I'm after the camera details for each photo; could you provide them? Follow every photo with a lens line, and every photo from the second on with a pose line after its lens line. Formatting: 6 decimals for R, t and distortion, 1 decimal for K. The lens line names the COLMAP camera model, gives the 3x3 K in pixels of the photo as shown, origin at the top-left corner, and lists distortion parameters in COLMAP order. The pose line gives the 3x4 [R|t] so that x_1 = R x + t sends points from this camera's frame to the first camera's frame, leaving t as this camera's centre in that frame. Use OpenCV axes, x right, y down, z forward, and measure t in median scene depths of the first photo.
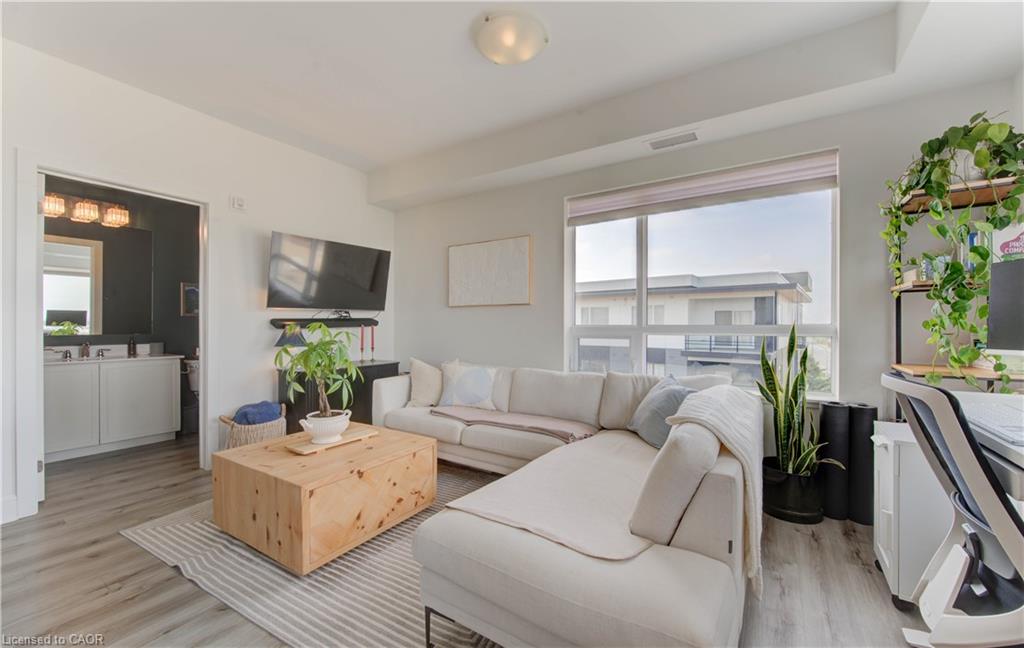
lens RADIAL K [[404.1, 0, 470.9], [0, 404.1, 325.5], [0, 0, 1]] dist [-0.001329, -0.000503]
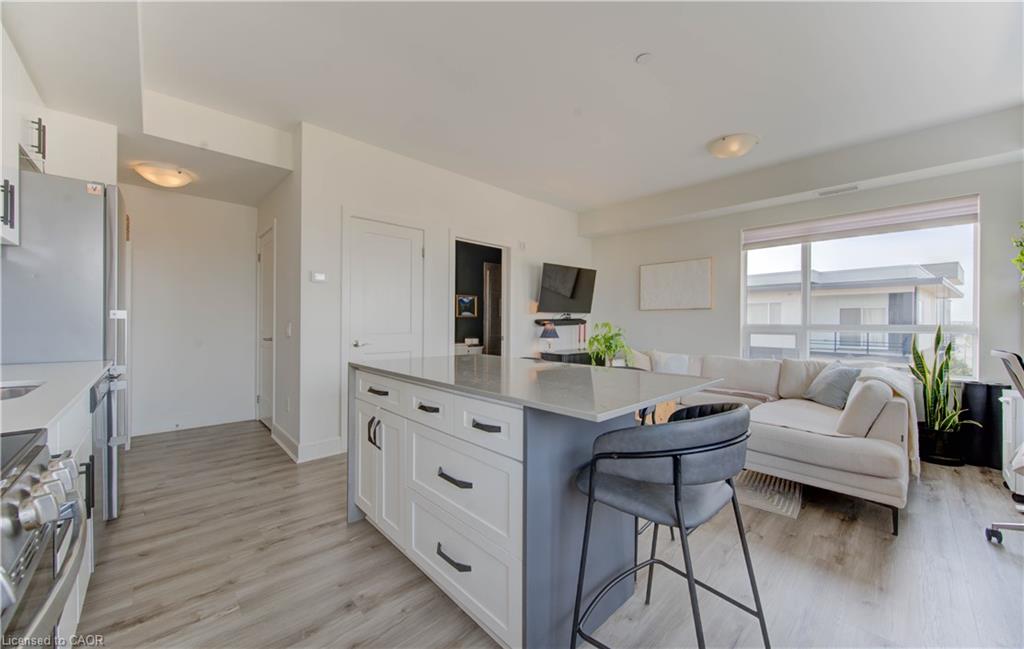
lens RADIAL K [[383.4, 0, 513.9], [0, 383.4, 322.2], [0, 0, 1]] dist [0.000144, 0.000291]
pose [[0.986955, 0.003499, -0.160956, -0.423015], [-0.003854, 0.999991, -0.001894, -0.003677], [0.160948, 0.002490, 0.986960, -0.525035]]
